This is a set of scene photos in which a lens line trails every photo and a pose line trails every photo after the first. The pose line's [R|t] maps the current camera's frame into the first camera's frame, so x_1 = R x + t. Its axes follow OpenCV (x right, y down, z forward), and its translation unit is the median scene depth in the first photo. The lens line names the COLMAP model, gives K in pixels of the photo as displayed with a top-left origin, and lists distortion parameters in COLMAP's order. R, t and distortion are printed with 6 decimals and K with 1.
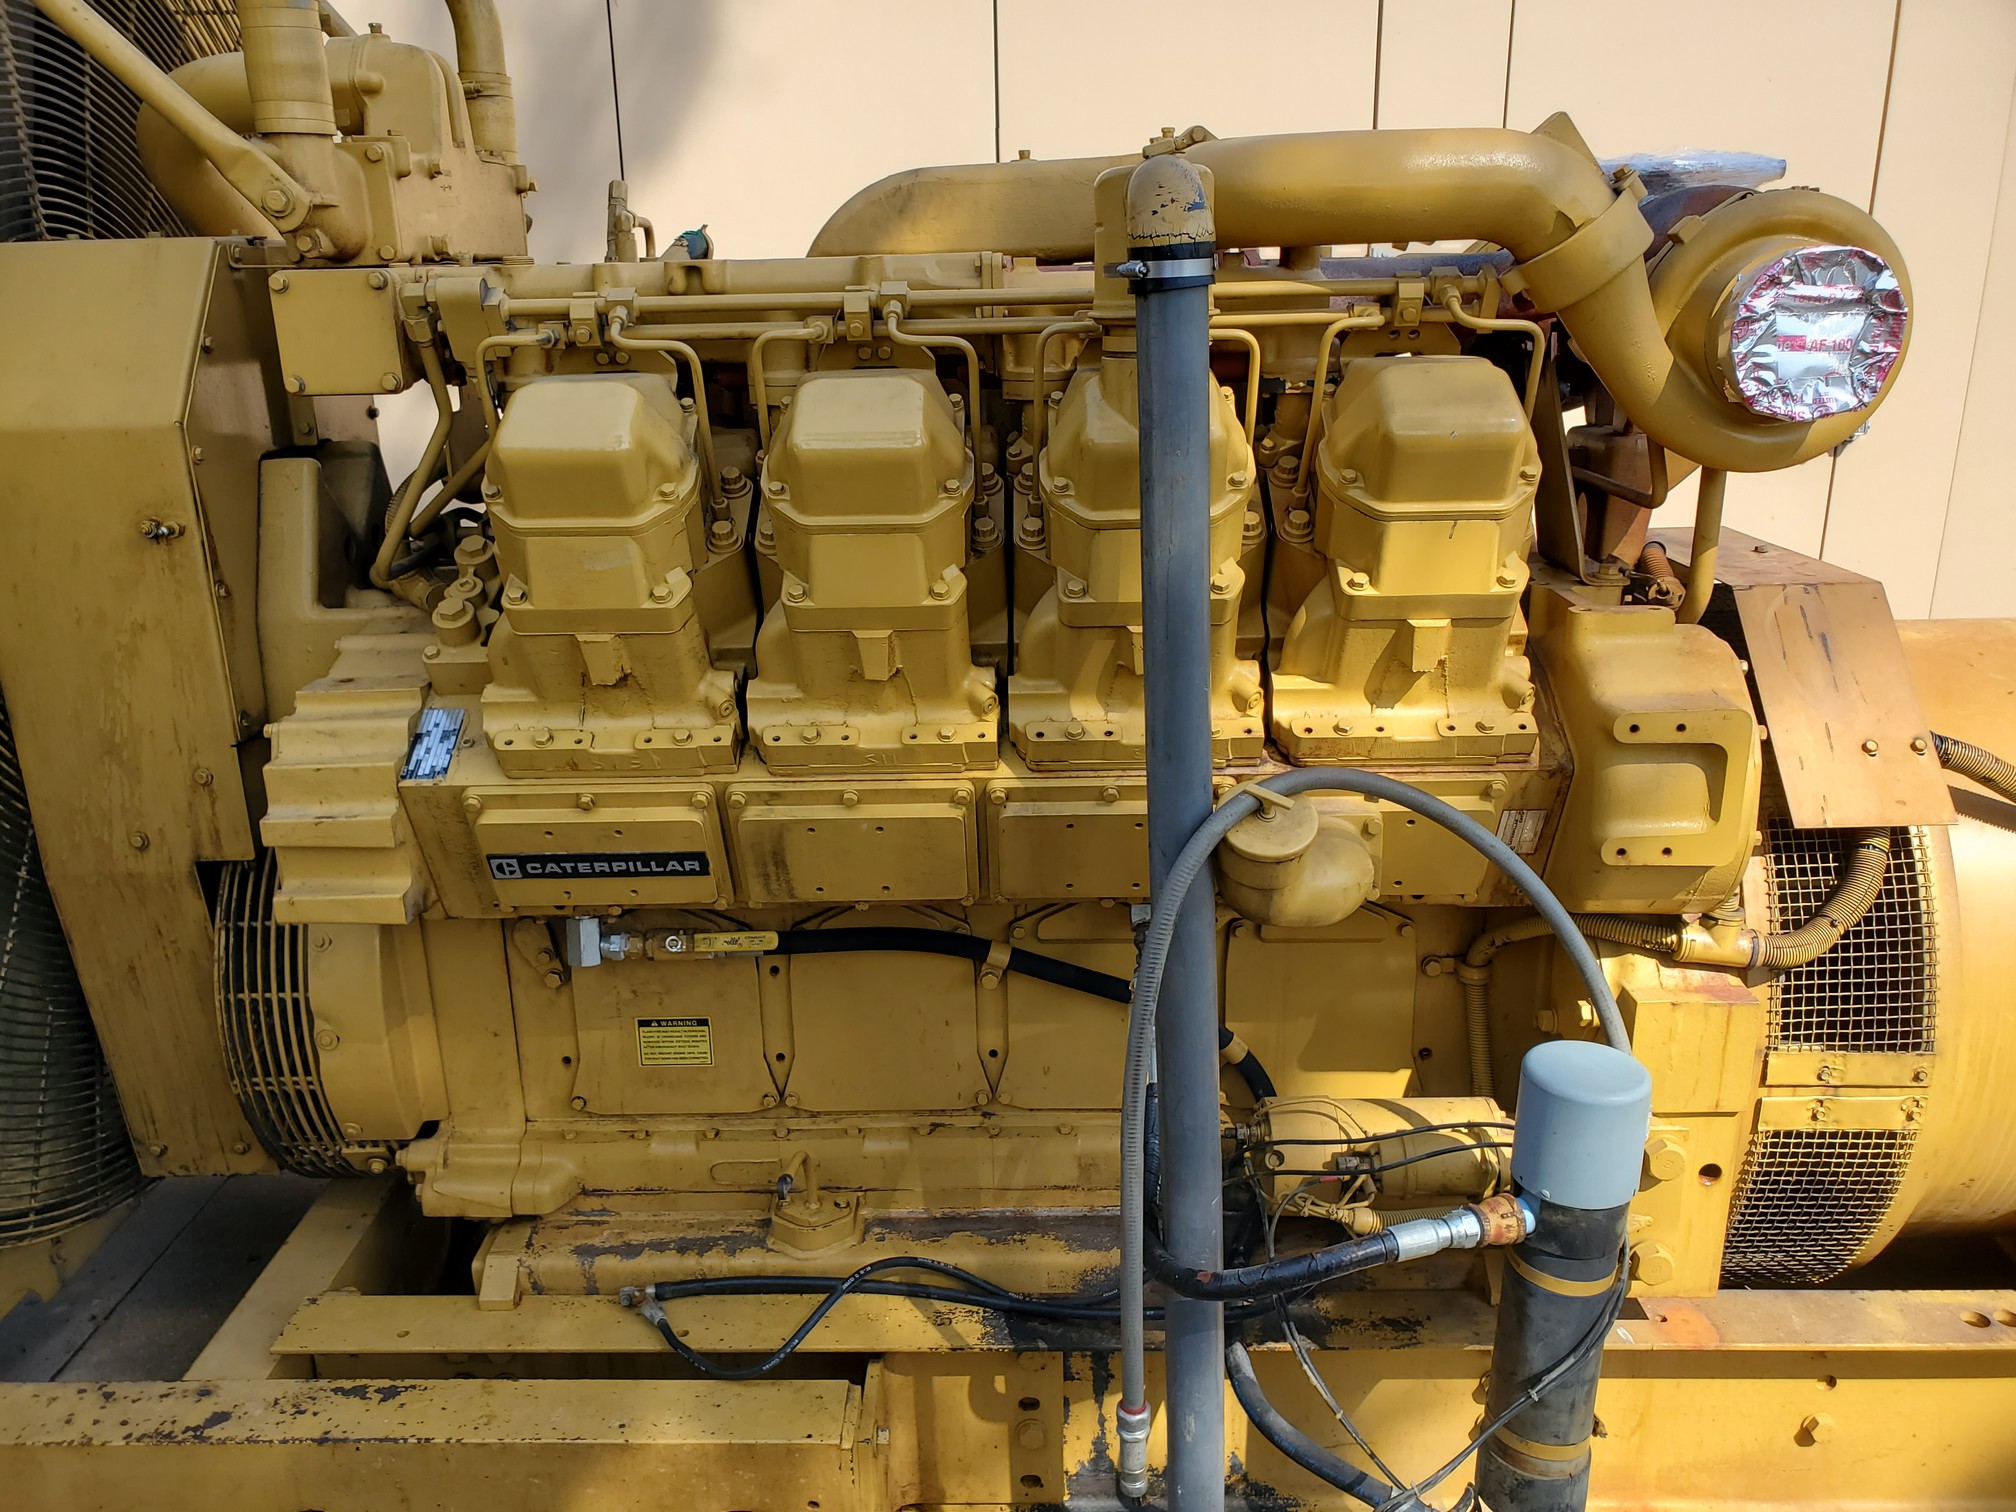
lens RADIAL K [[1568.0, 0, 1015.6], [0, 1568.0, 760.6], [0, 0, 1]] dist [-0.015254, 0.015981]
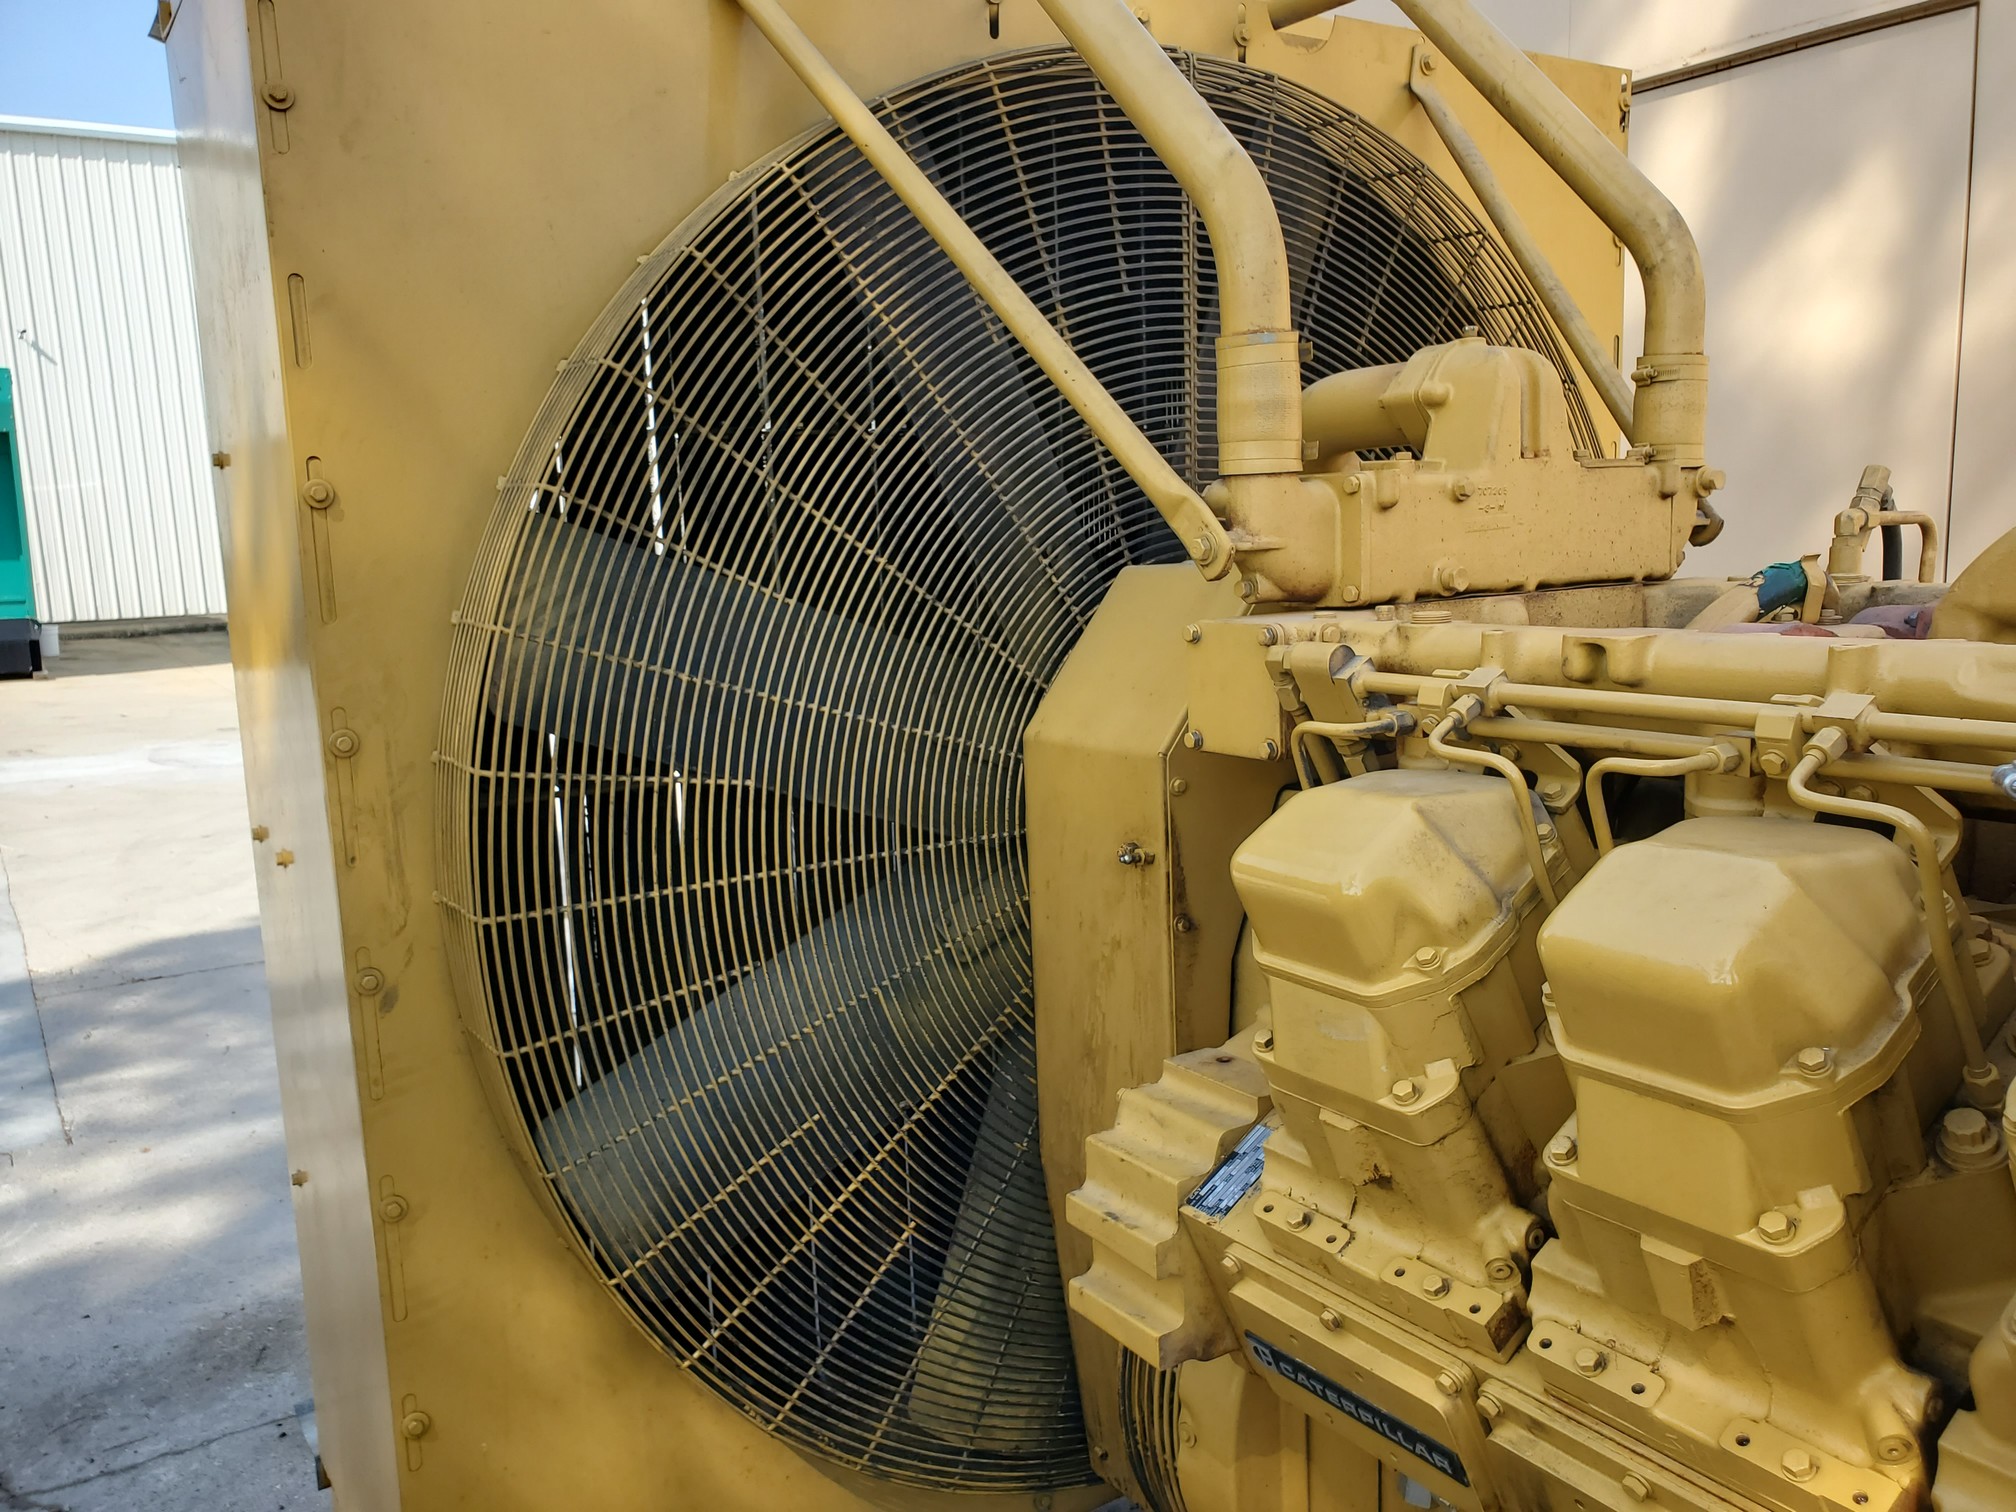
lens RADIAL K [[1568.0, 0, 1039.5], [0, 1568.0, 732.4], [0, 0, 1]] dist [-0.015254, 0.015981]
pose [[0.578859, 0.107910, -0.808256, 0.222705], [-0.224031, 0.974108, -0.030394, -0.192680], [0.784049, 0.198668, 0.588047, 0.382773]]
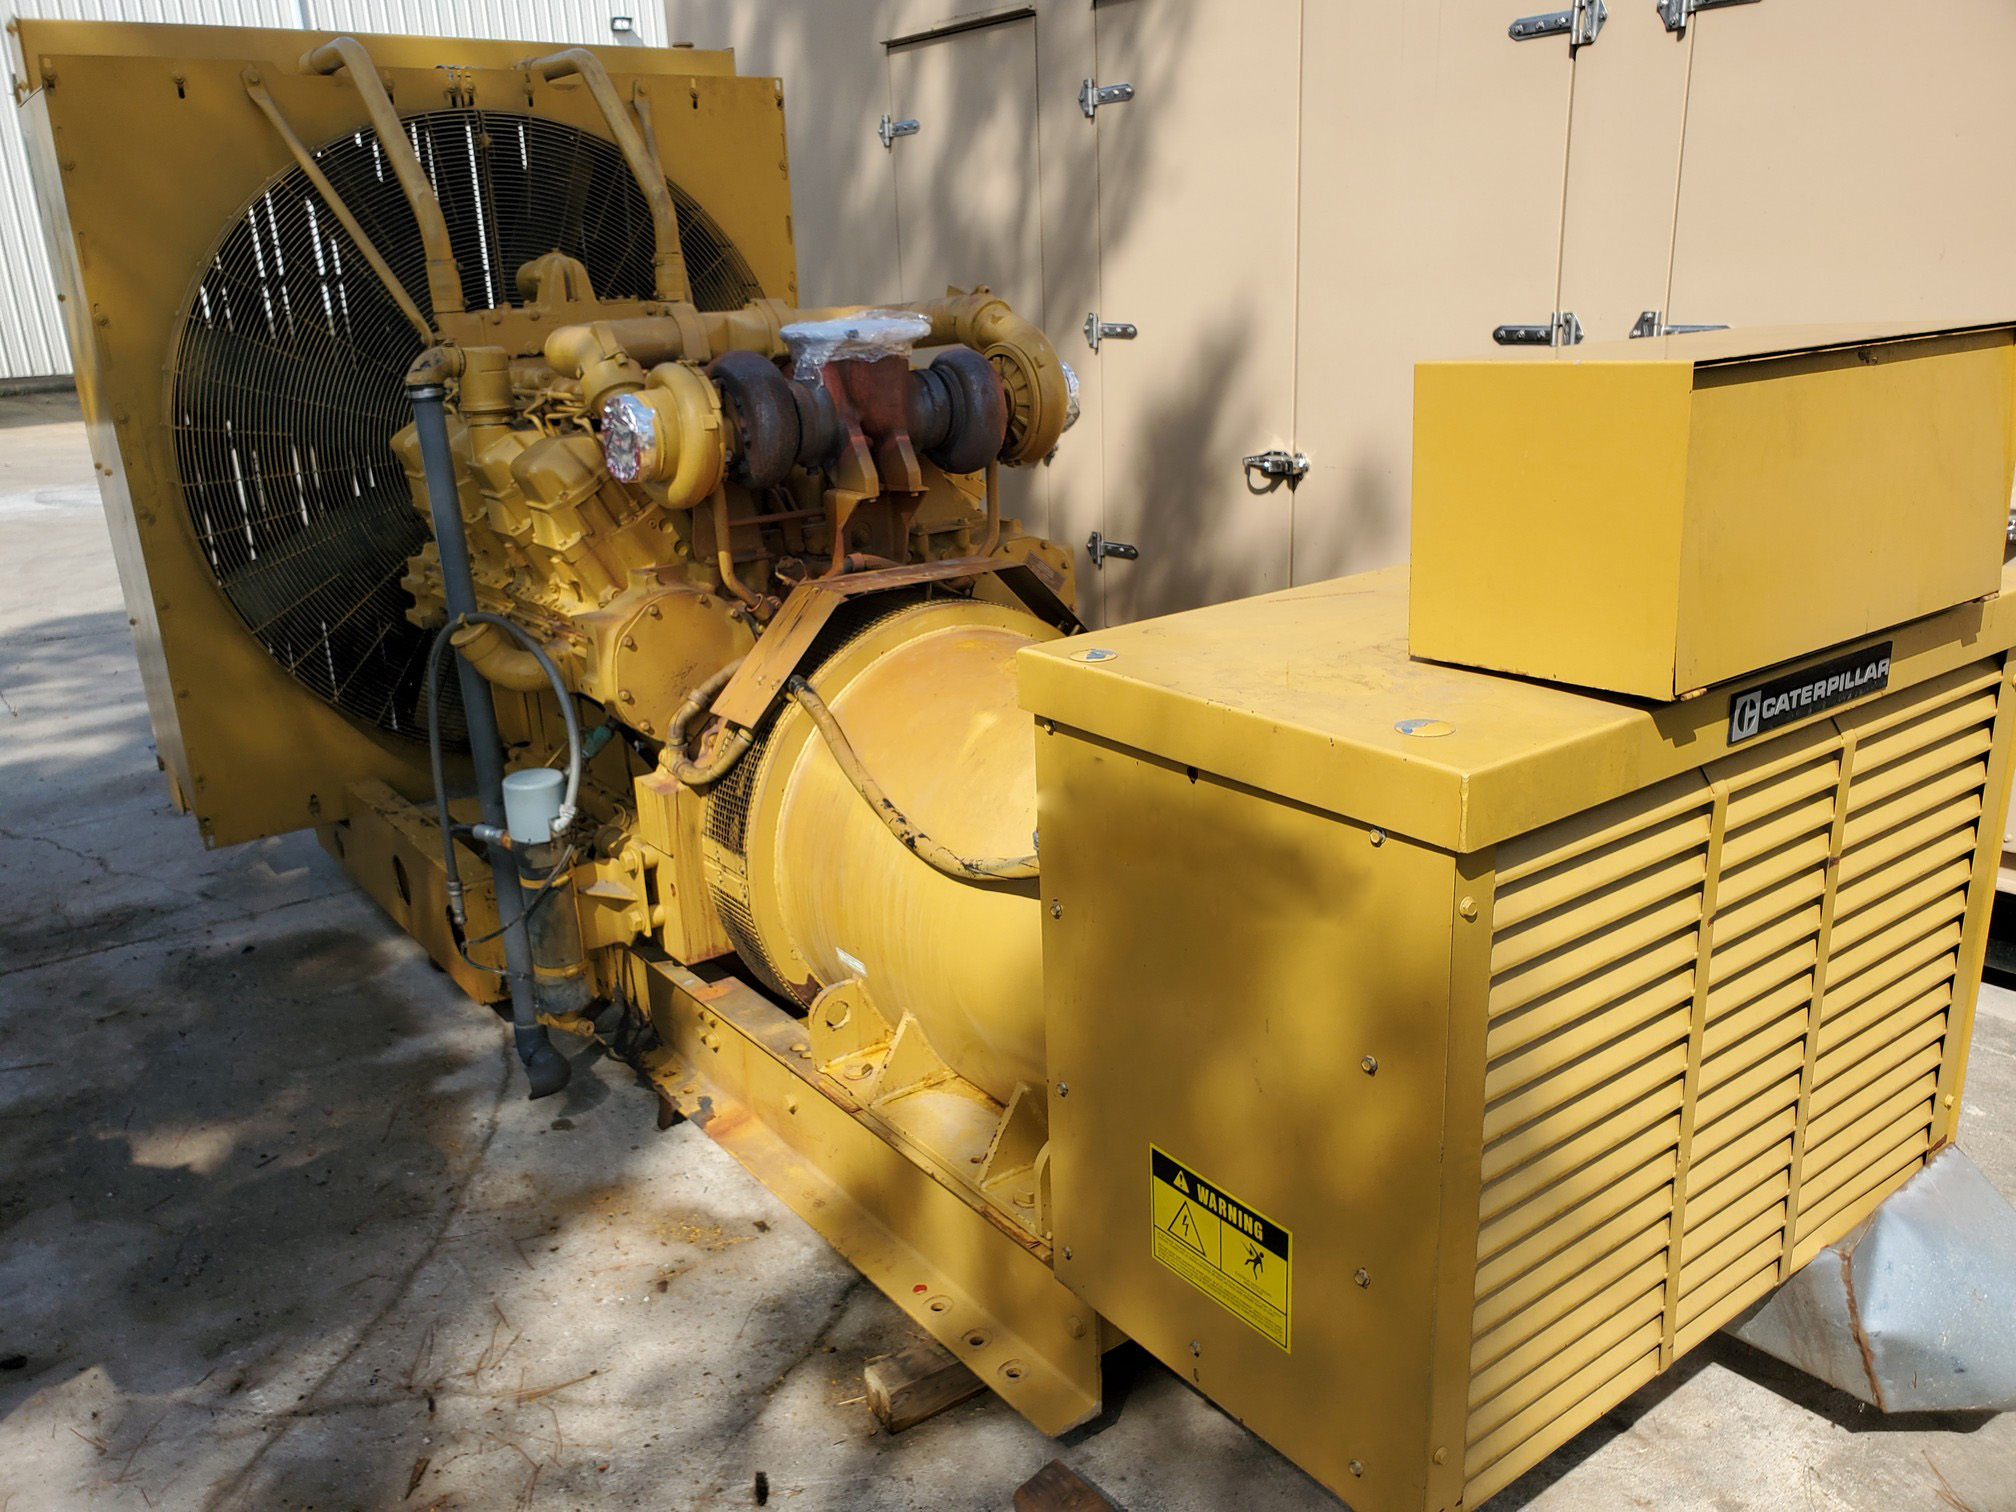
lens RADIAL K [[1568.0, 0, 1035.9], [0, 1568.0, 760.9], [0, 0, 1]] dist [-0.015254, 0.015981]
pose [[0.618450, 0.232385, -0.750677, 2.140664], [-0.213800, 0.968997, 0.123830, -0.209746], [0.756181, 0.083912, 0.648960, 0.139477]]
